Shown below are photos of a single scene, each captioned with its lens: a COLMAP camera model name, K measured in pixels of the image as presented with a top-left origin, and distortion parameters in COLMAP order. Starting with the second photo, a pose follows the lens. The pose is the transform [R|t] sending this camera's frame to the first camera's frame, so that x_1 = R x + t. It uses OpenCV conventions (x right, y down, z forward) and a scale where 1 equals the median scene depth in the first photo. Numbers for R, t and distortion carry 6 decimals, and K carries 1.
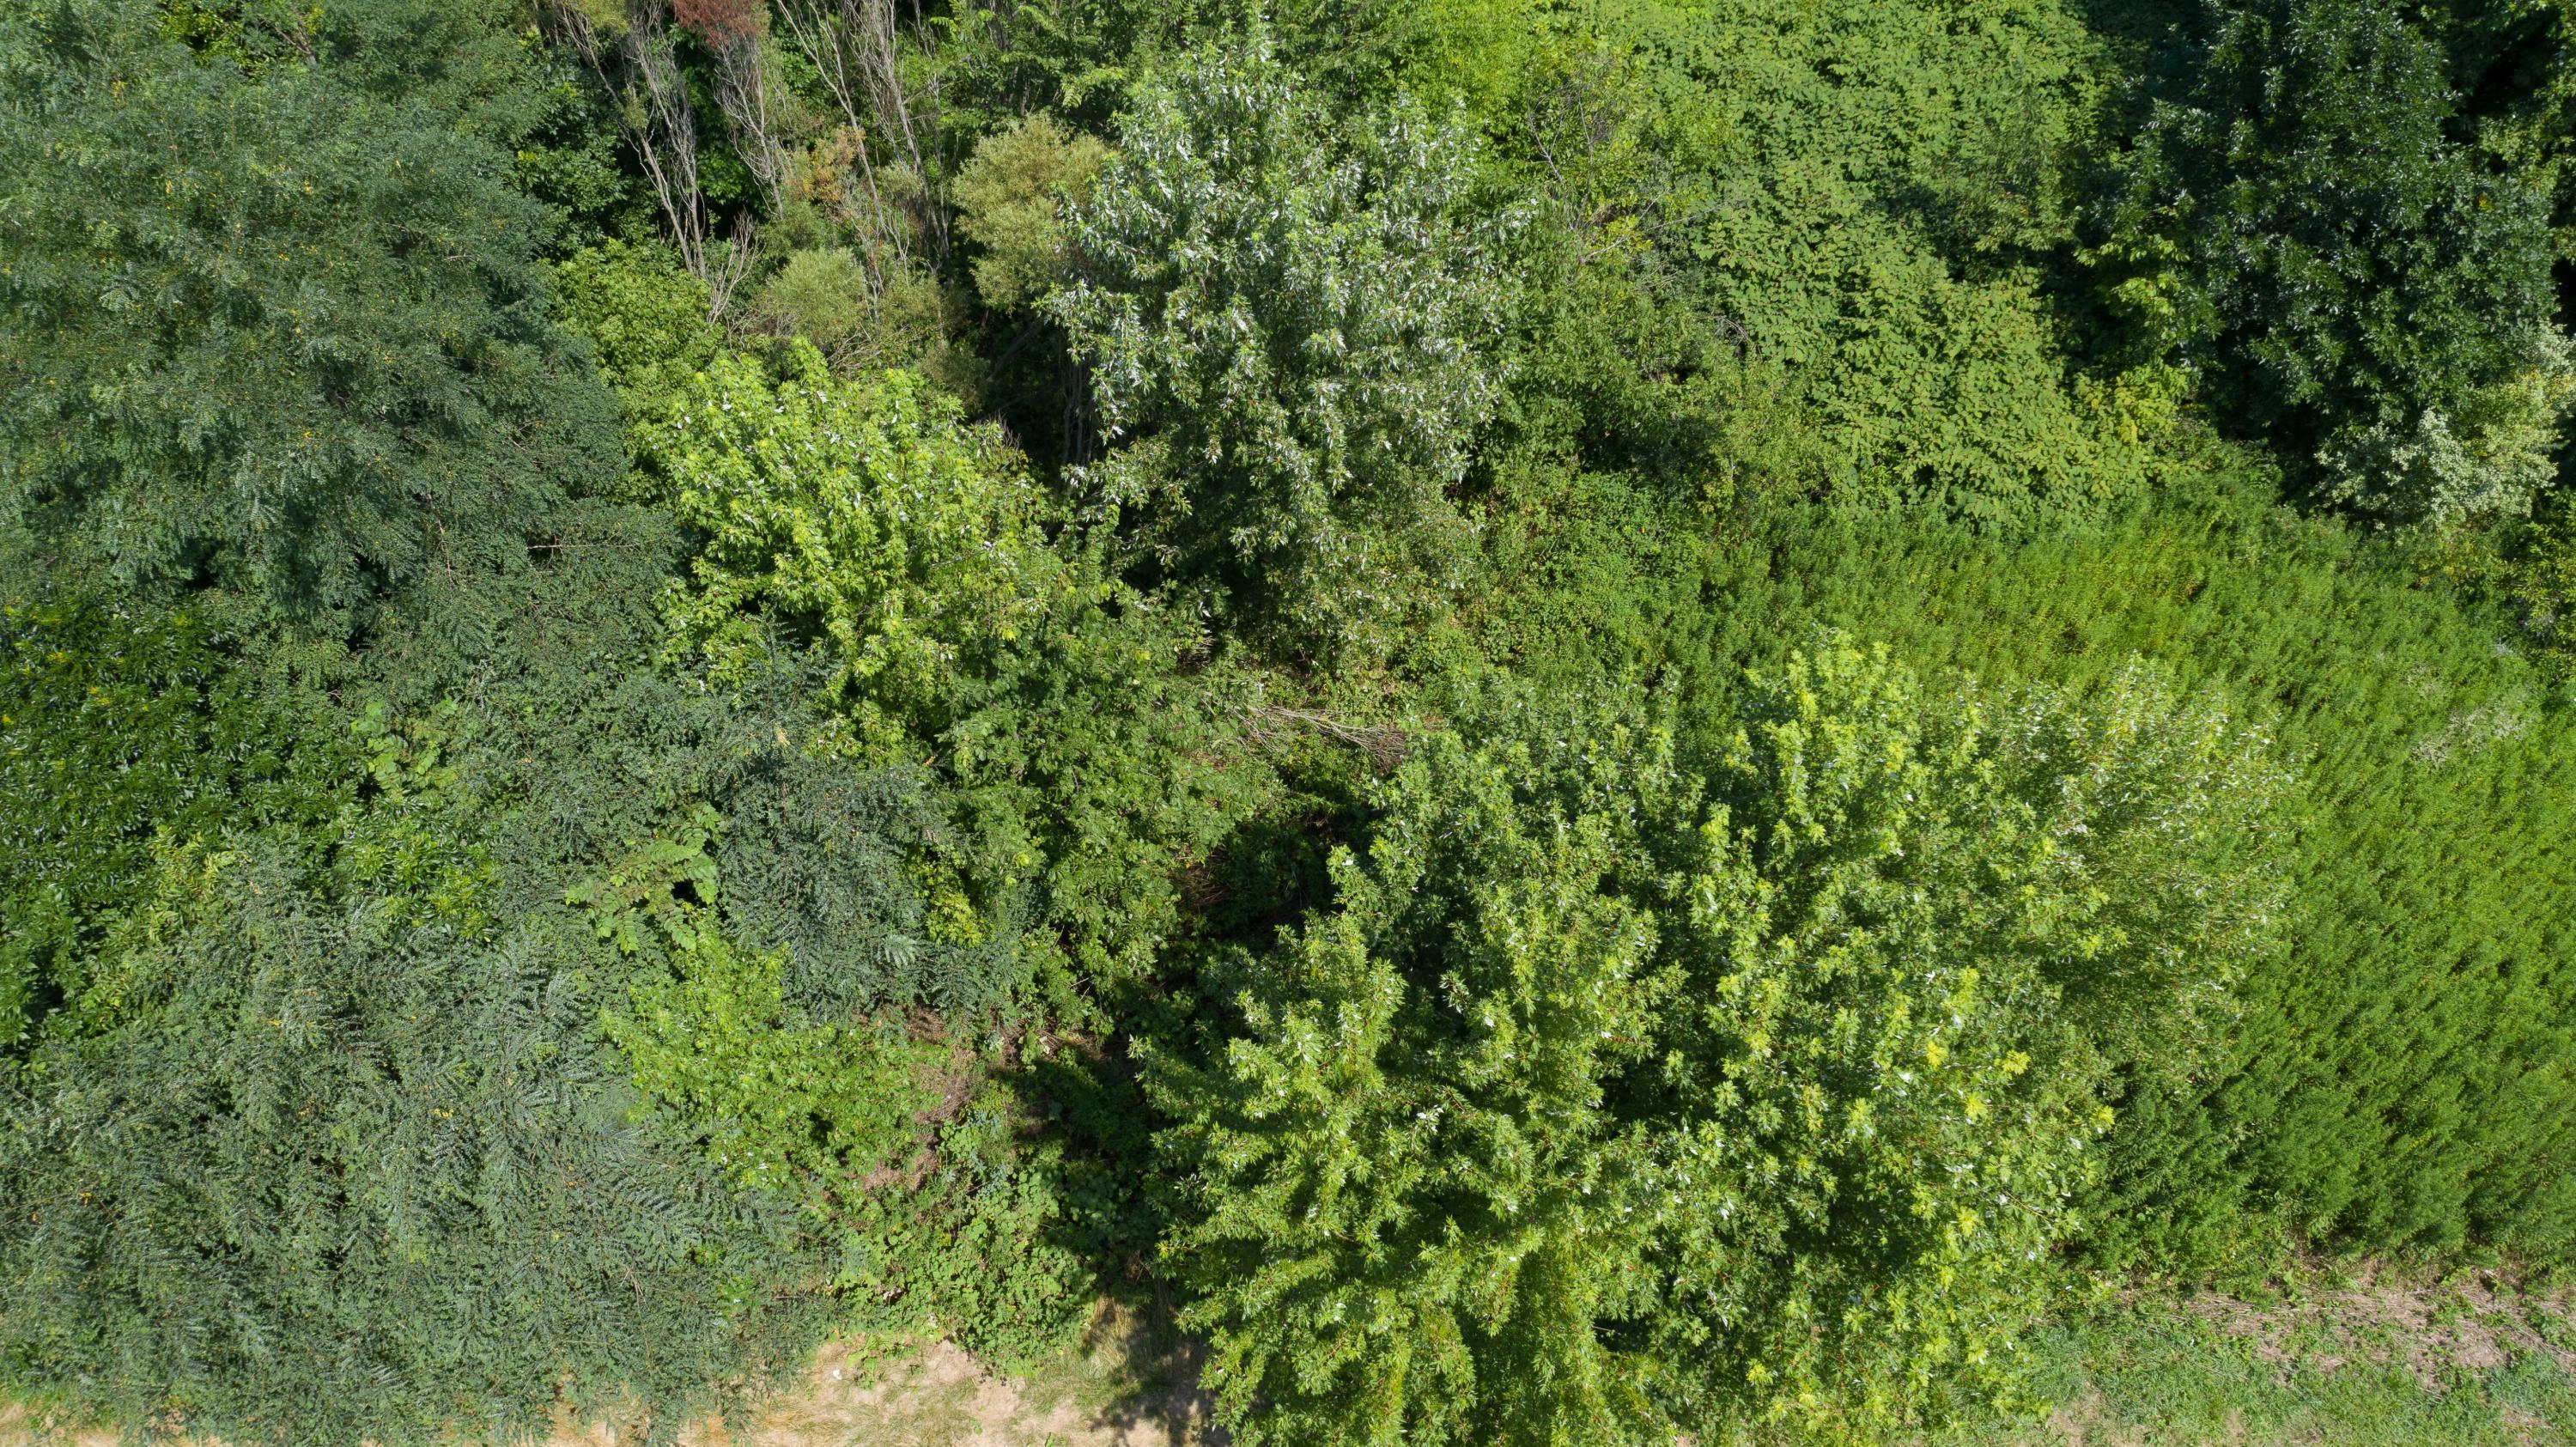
lens RADIAL K [[1991.3, 0, 1276.9], [0, 1991.3, 724.9], [0, 0, 1]] dist [-0.031741, 0.003779]
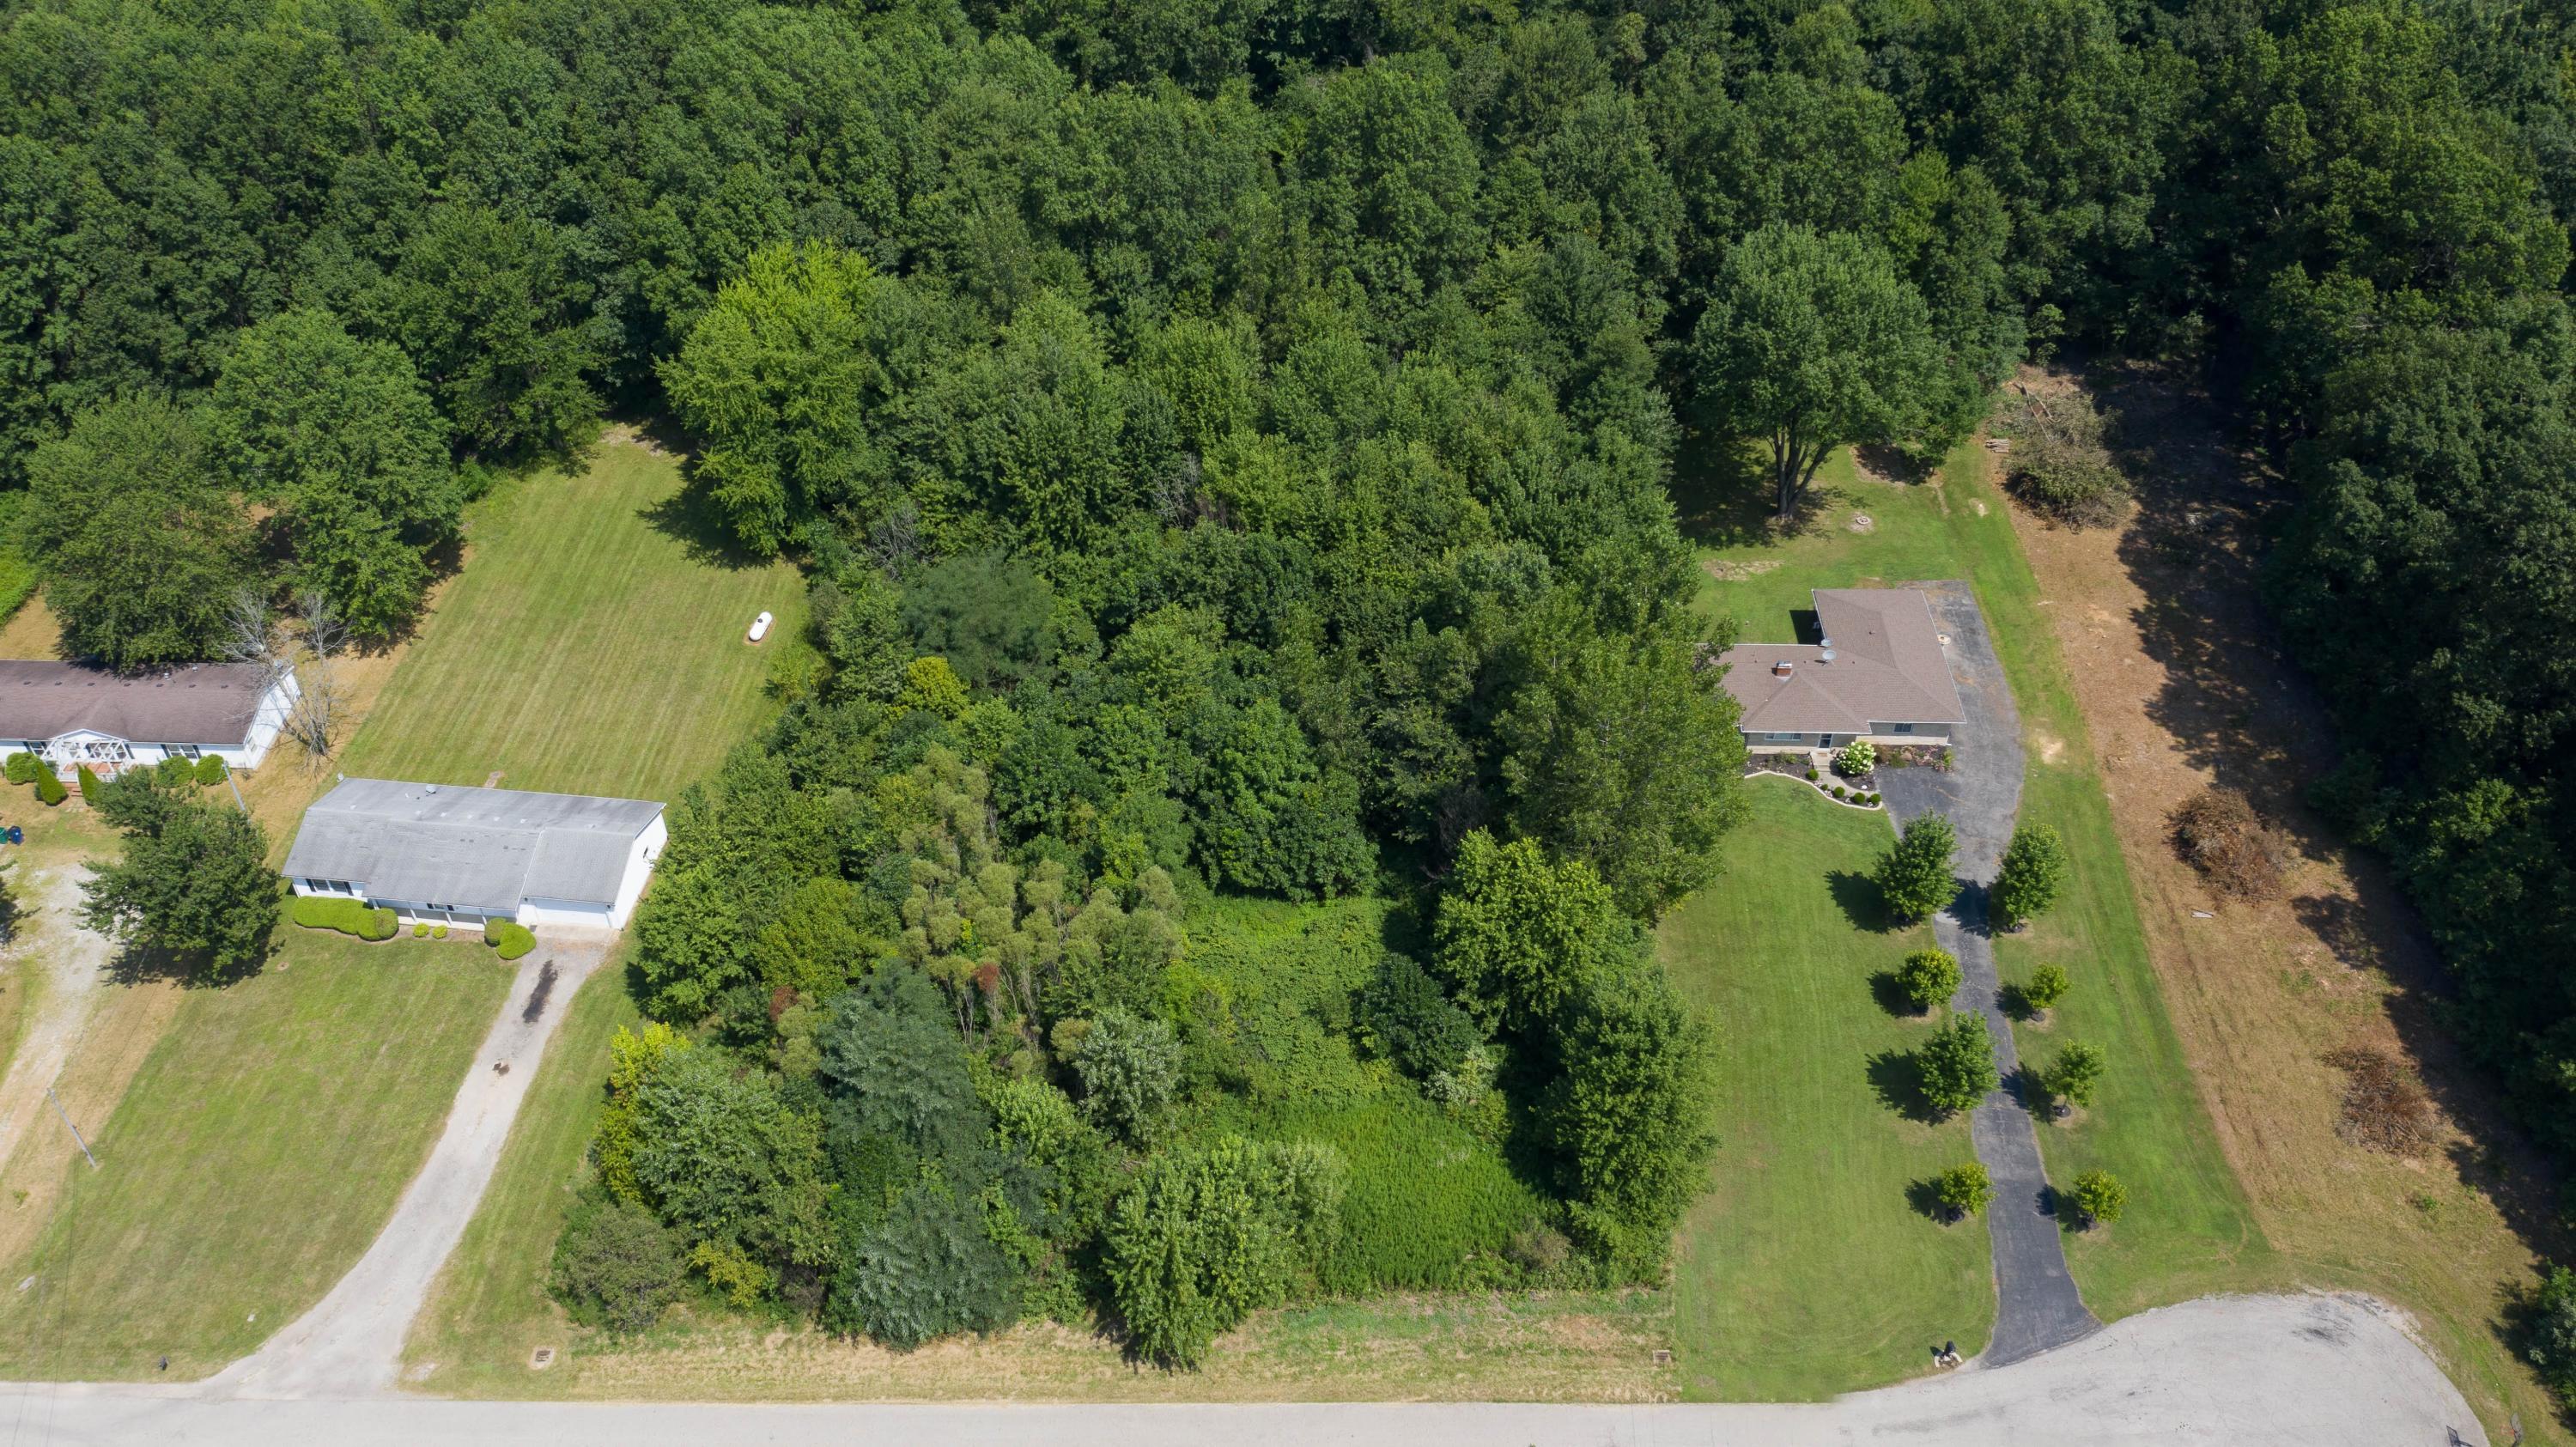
lens RADIAL K [[1991.3, 0, 1280.0], [0, 1991.3, 732.0], [0, 0, 1]] dist [-0.031741, 0.003779]
pose [[0.999244, -0.021717, 0.032253, 0.204659], [0.029746, 0.961159, -0.274386, 0.294098], [-0.025041, 0.275138, 0.961079, -3.322877]]
